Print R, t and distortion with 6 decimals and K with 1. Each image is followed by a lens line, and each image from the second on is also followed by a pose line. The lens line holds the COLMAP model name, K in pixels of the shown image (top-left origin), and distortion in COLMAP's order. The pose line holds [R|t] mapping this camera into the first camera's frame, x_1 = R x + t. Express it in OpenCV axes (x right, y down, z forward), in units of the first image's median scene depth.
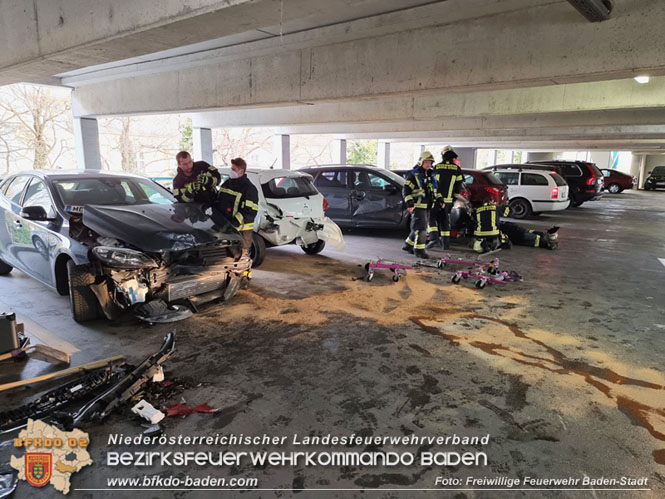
lens RADIAL K [[466.4, 0, 332.5], [0, 466.4, 249.5], [0, 0, 1]] dist [0.074861, -0.002895]
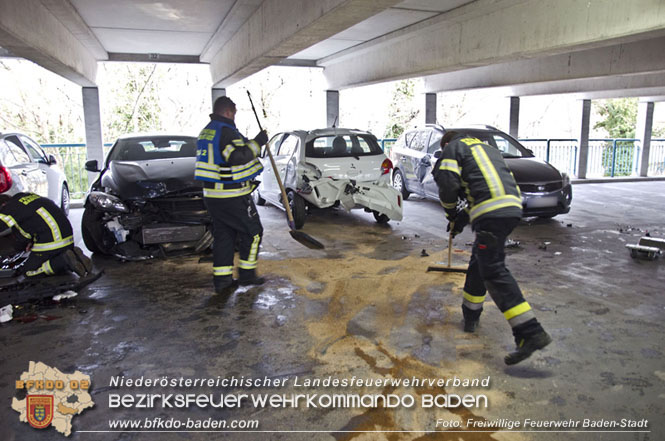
lens RADIAL K [[524.4, 0, 332.5], [0, 524.4, 220.5], [0, 0, 1]] dist [-0.165091, 0.169108]
pose [[0.852045, 0.072353, -0.518445, 0.508925], [-0.079652, 0.996789, 0.008205, 0.005476], [0.517374, 0.034304, 0.855072, 0.134628]]
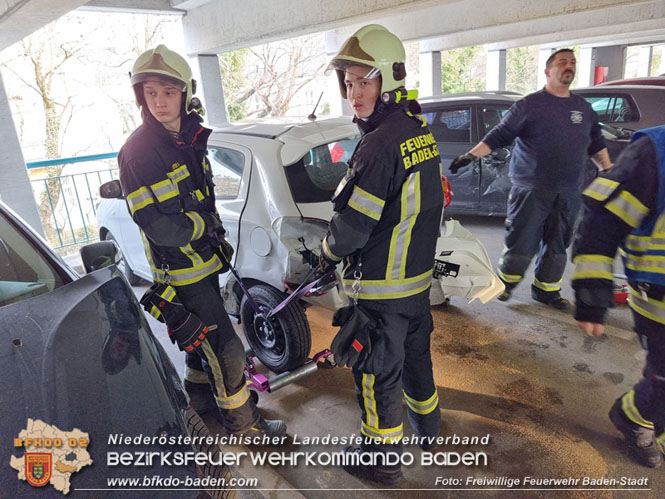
lens RADIAL K [[481.4, 0, 332.4], [0, 481.4, 230.6], [0, 0, 1]] dist [0.003909, 0.002664]
pose [[0.986780, -0.061755, -0.149836, -0.064634], [0.075407, 0.993332, 0.087208, -0.131636], [0.143451, -0.097353, 0.984857, 0.679493]]
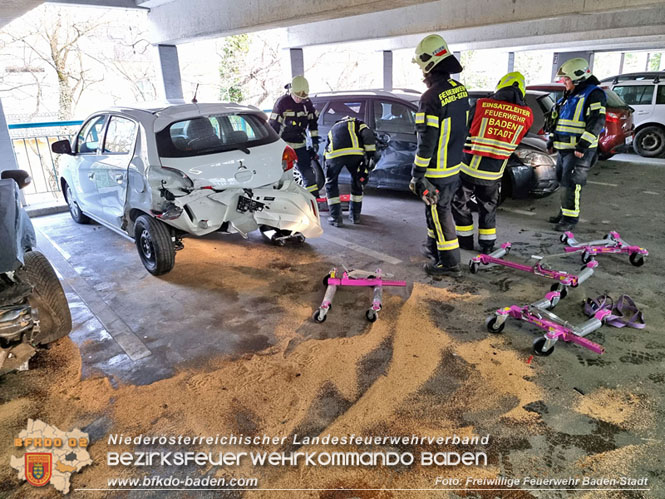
lens RADIAL K [[483.1, 0, 363.5], [0, 483.1, 228.4], [0, 0, 1]] dist [0.001843, 0.045090]
pose [[0.986875, -0.004359, -0.161426, 0.209815], [0.021531, 0.994262, 0.104780, -0.088554], [0.160043, -0.106881, 0.981307, 0.502589]]
